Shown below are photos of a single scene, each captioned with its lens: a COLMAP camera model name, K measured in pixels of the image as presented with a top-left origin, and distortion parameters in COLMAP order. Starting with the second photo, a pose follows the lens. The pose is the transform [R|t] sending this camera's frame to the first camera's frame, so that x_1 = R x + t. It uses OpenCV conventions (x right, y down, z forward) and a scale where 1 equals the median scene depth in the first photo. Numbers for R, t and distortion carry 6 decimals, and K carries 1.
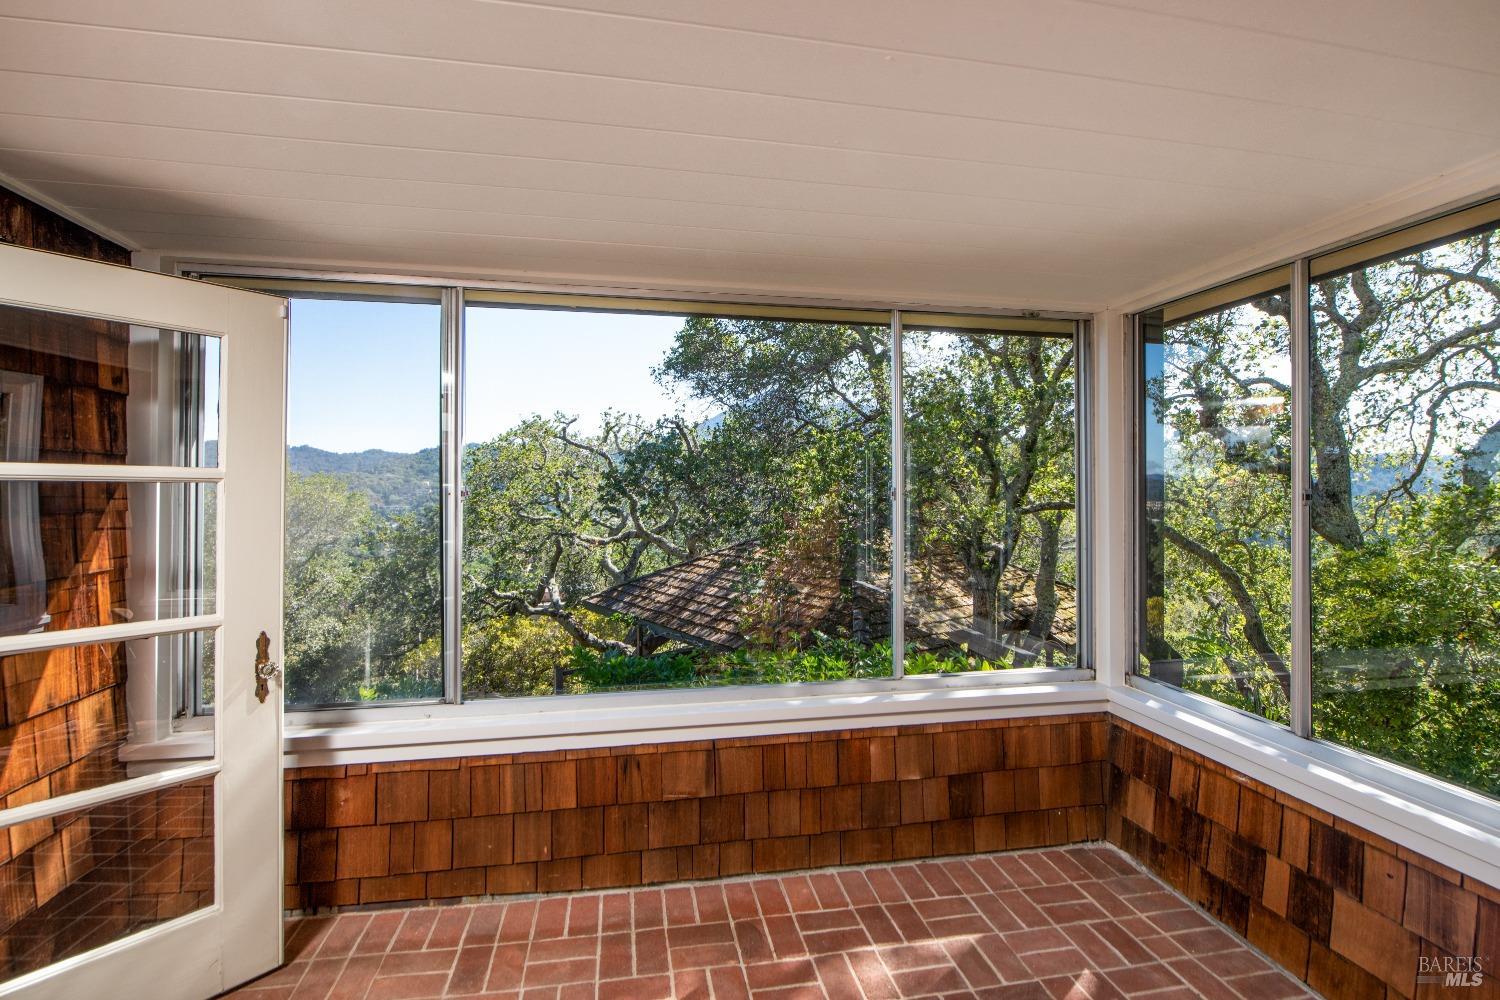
lens RADIAL K [[680.1, 0, 752.2], [0, 680.1, 489.3], [0, 0, 1]] dist [-0.008887, 0.000021]
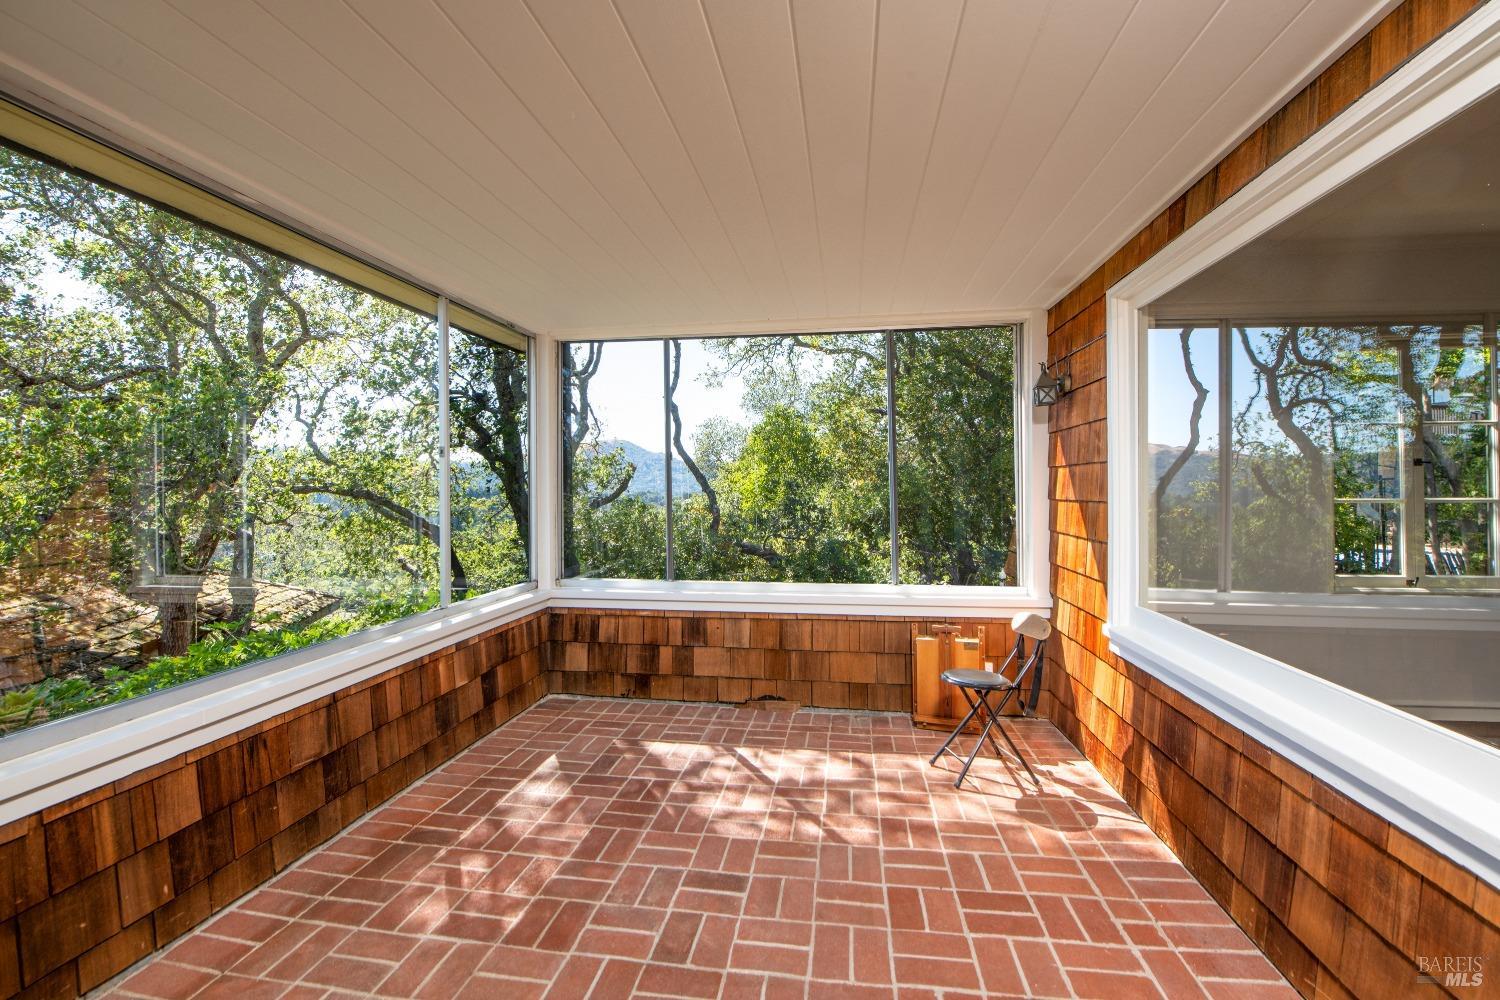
lens RADIAL K [[633.6, 0, 750.4], [0, 633.6, 499.8], [0, 0, 1]] dist [-0.006840, -0.001030]
pose [[0.346103, -0.025171, 0.937859, -0.695283], [0.007761, 0.999683, 0.023966, 0.074378], [-0.938164, -0.001016, 0.346188, 0.124649]]
